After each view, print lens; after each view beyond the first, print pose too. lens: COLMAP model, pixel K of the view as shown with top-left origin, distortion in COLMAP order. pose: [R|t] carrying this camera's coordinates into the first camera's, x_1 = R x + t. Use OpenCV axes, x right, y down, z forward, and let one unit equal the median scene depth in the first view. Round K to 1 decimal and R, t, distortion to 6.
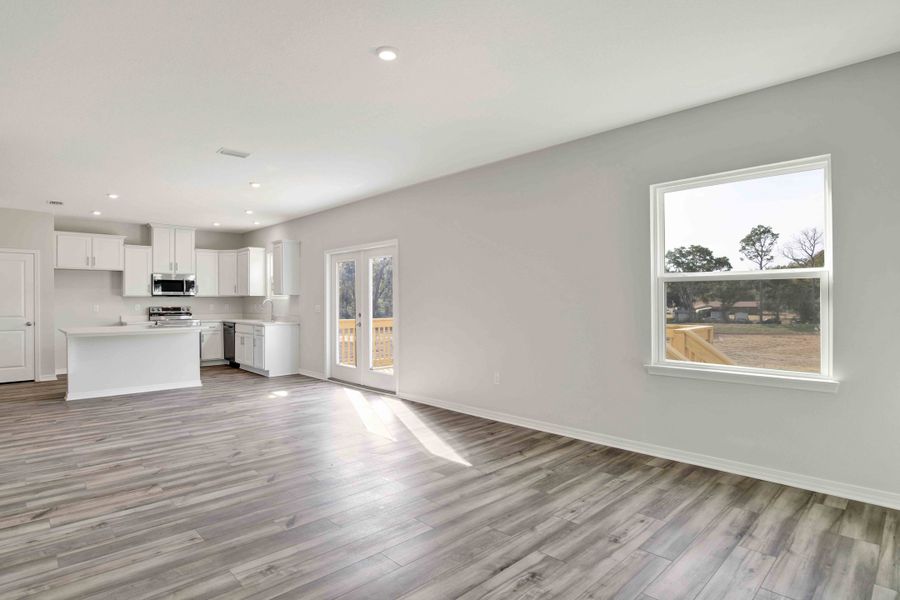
lens RADIAL K [[487.7, 0, 455.1], [0, 487.7, 302.4], [0, 0, 1]] dist [-0.060329, 0.000025]
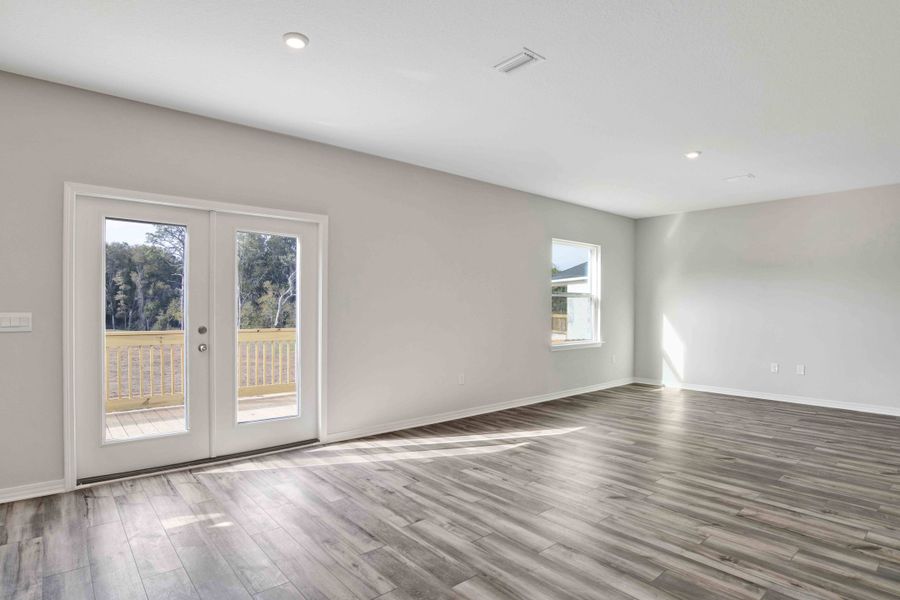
lens RADIAL K [[487.7, 0, 447.2], [0, 487.7, 300.4], [0, 0, 1]] dist [-0.060329, 0.000025]
pose [[0.044806, 0.019221, 0.998811, -1.705592], [-0.005885, 0.999803, -0.018976, 0.000699], [-0.998978, -0.005028, 0.044910, 1.657438]]
